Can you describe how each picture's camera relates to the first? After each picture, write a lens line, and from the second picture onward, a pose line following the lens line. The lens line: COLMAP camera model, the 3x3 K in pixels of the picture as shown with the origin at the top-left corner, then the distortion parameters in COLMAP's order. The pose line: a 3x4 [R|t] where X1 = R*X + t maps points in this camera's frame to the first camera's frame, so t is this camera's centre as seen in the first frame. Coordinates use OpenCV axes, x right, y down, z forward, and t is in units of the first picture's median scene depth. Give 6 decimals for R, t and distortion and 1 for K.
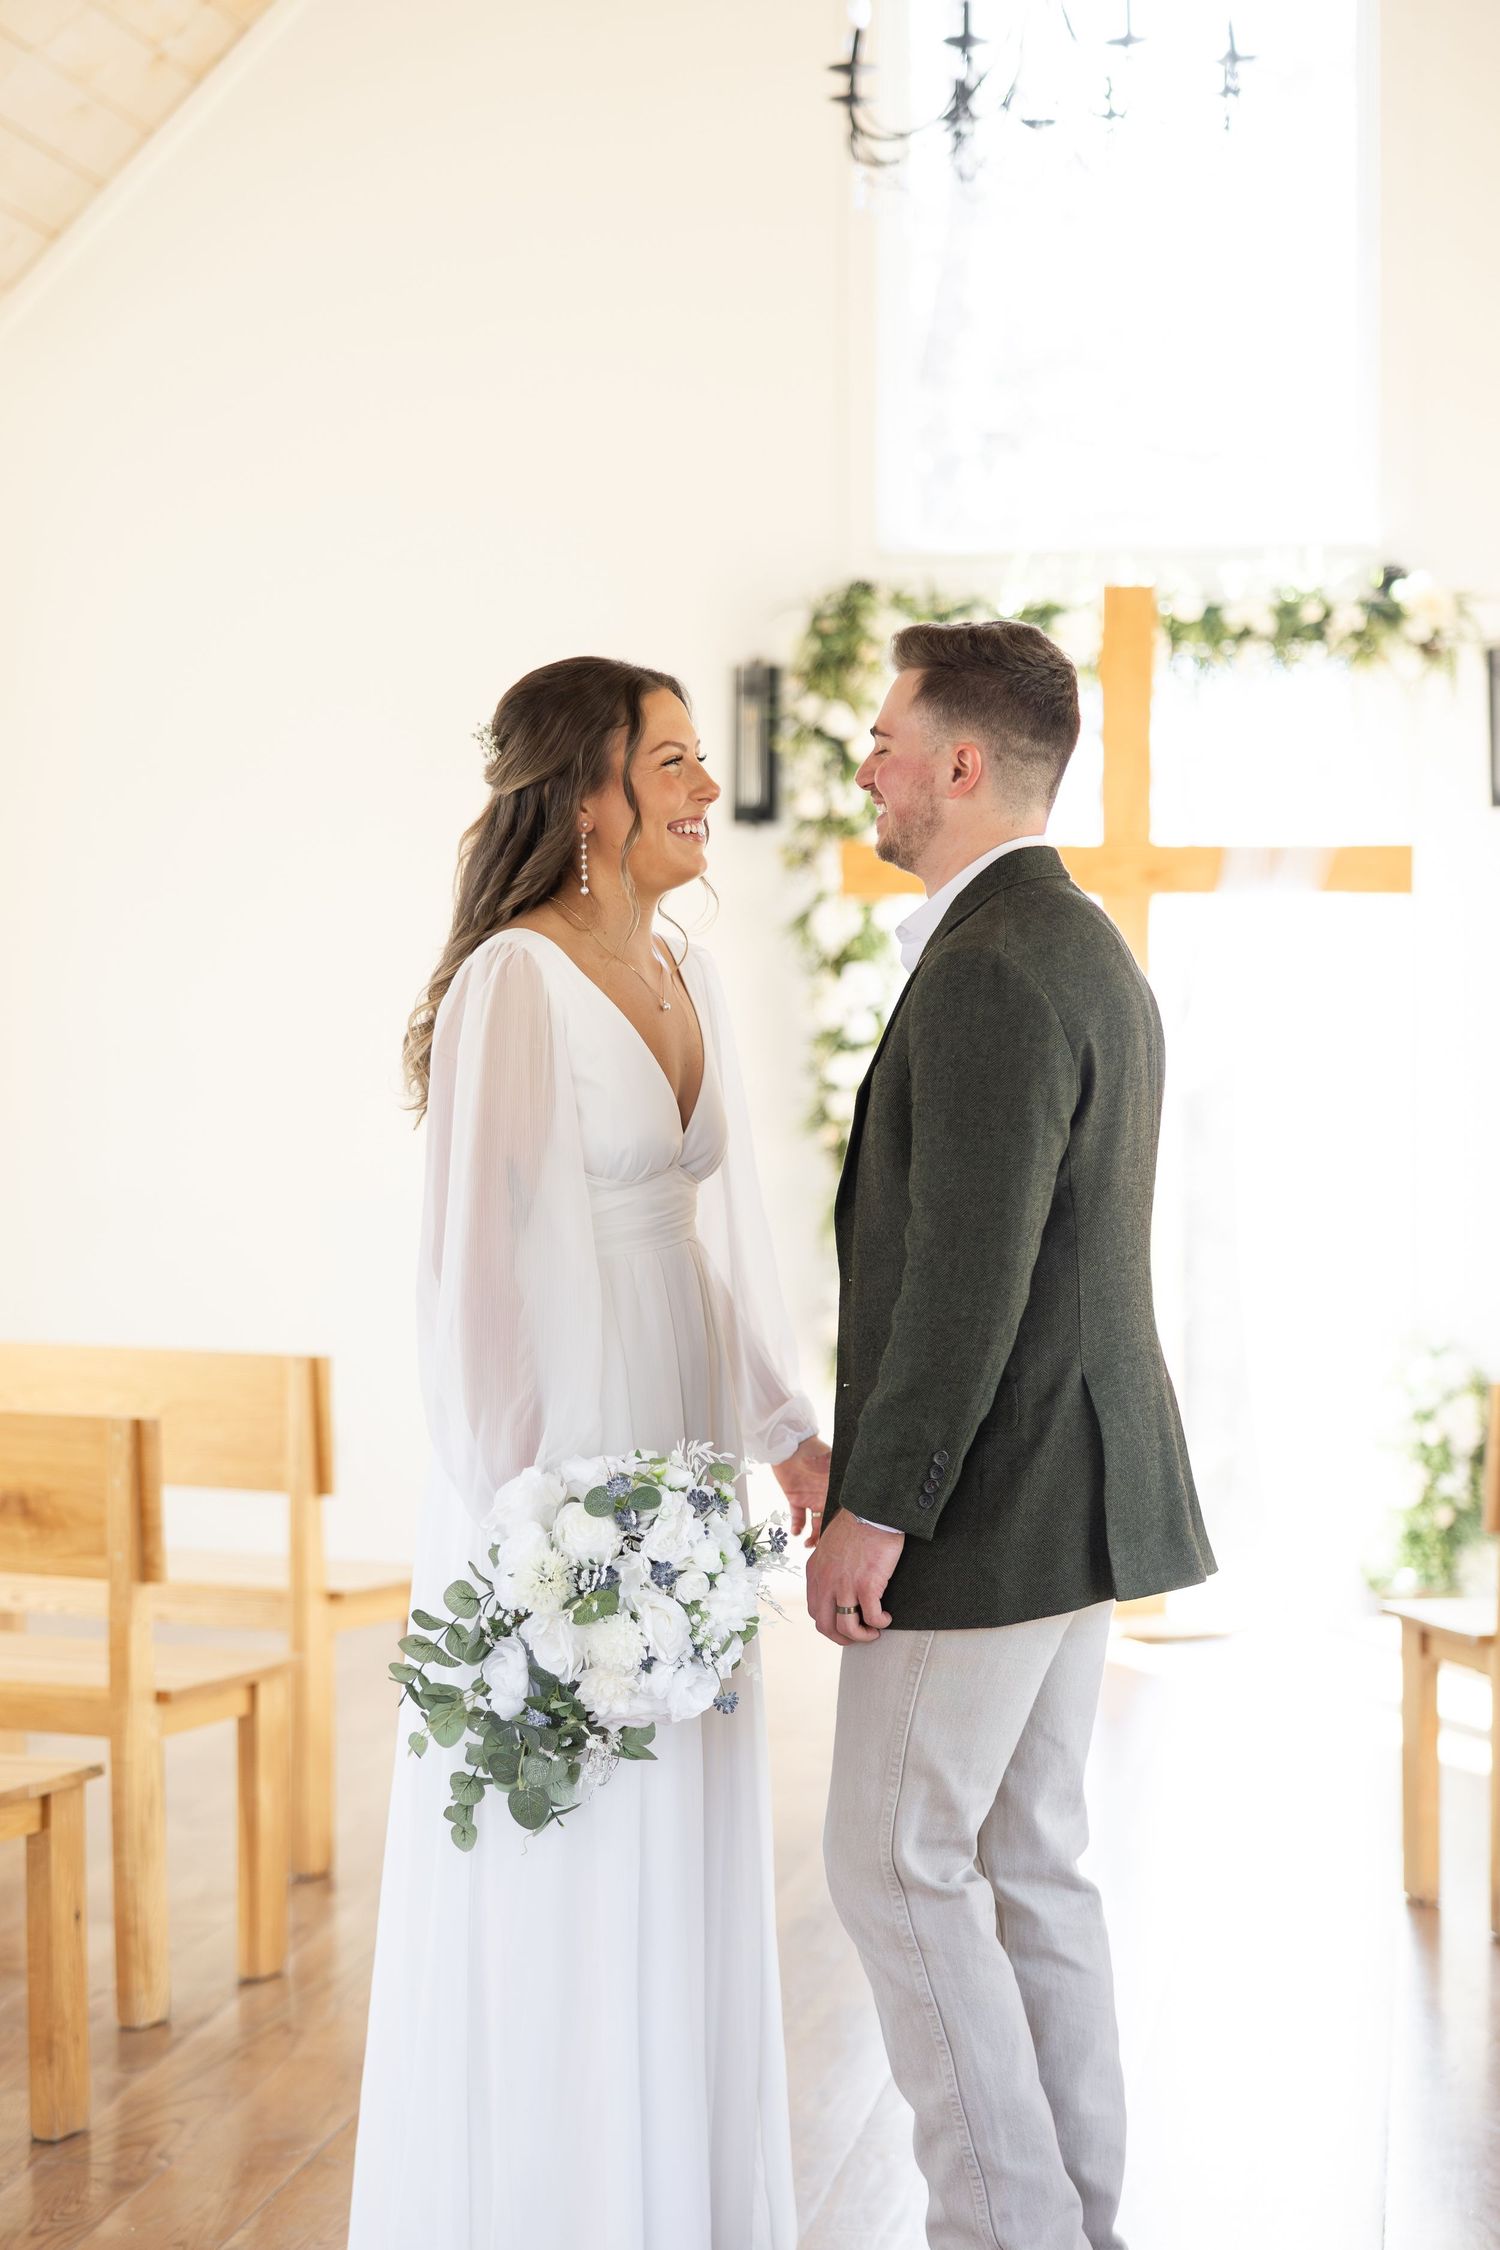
lens RADIAL K [[4550.4, 0, 744.9], [0, 4550.4, 1118.6], [0, 0, 1]] dist [-0.106976, 0.000000]
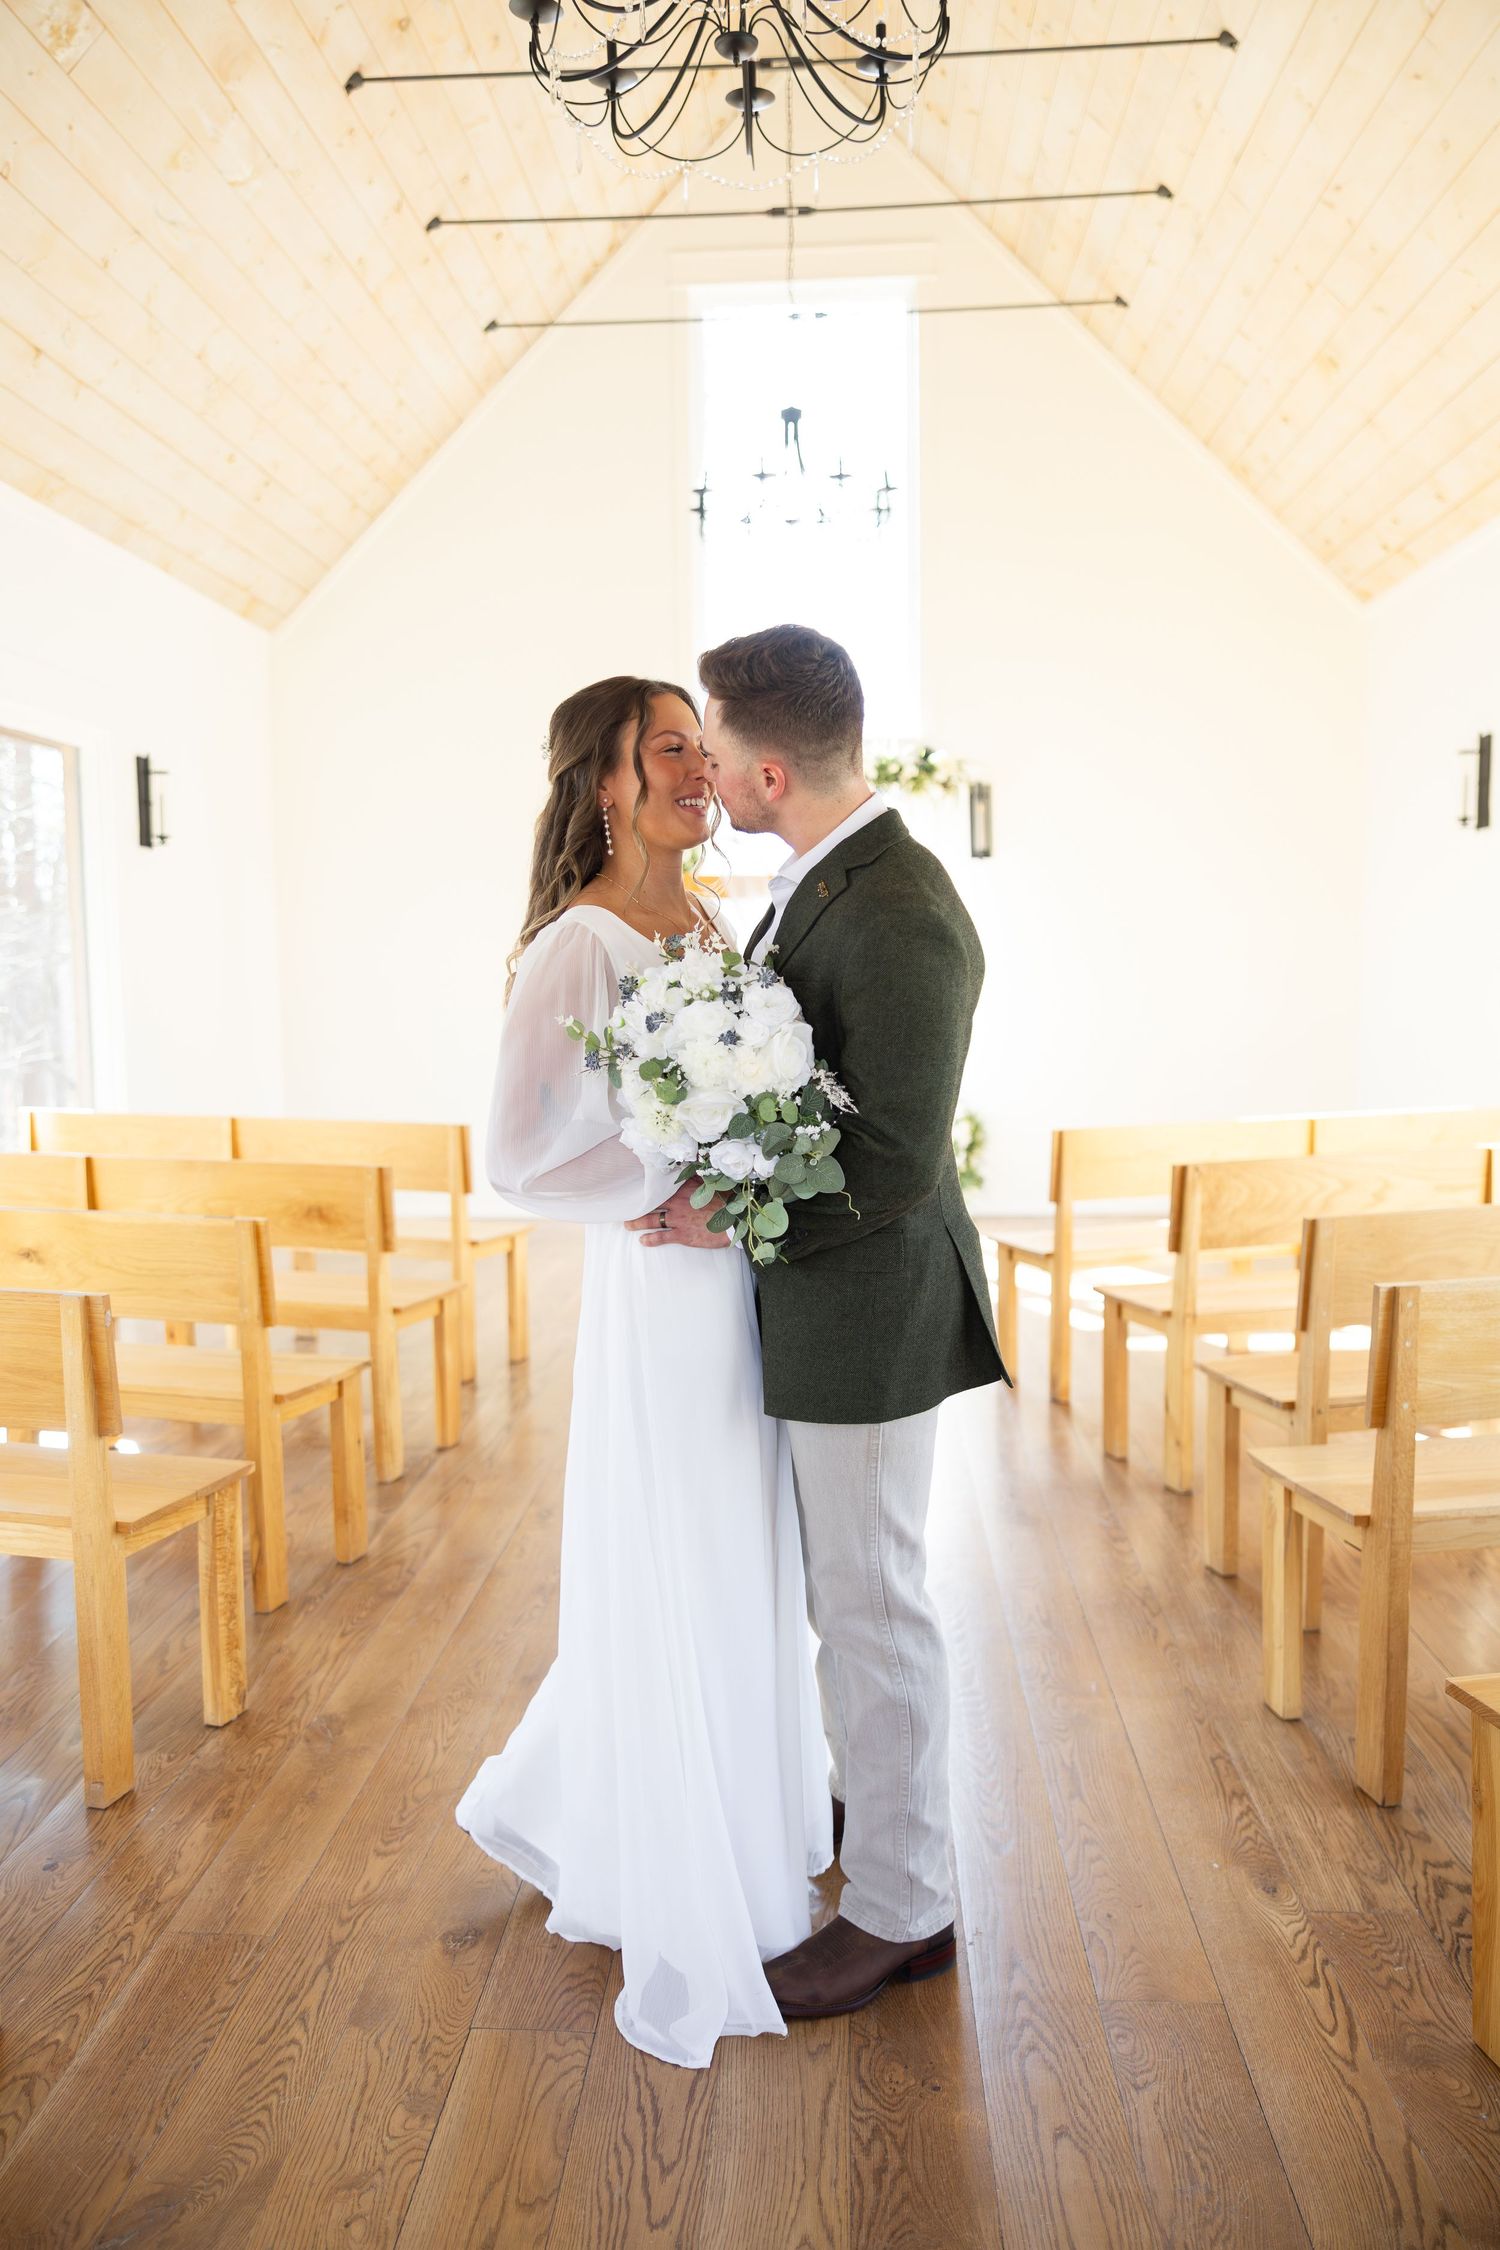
lens RADIAL K [[1782.3, 0, 768.5], [0, 1782.3, 1136.7], [0, 0, 1]] dist [-0.057882, 0.062761]
pose [[0.994676, -0.014738, 0.101992, -0.040495], [0.006499, 0.996722, 0.080645, -0.004900], [-0.102846, -0.079552, 0.991511, 0.207886]]
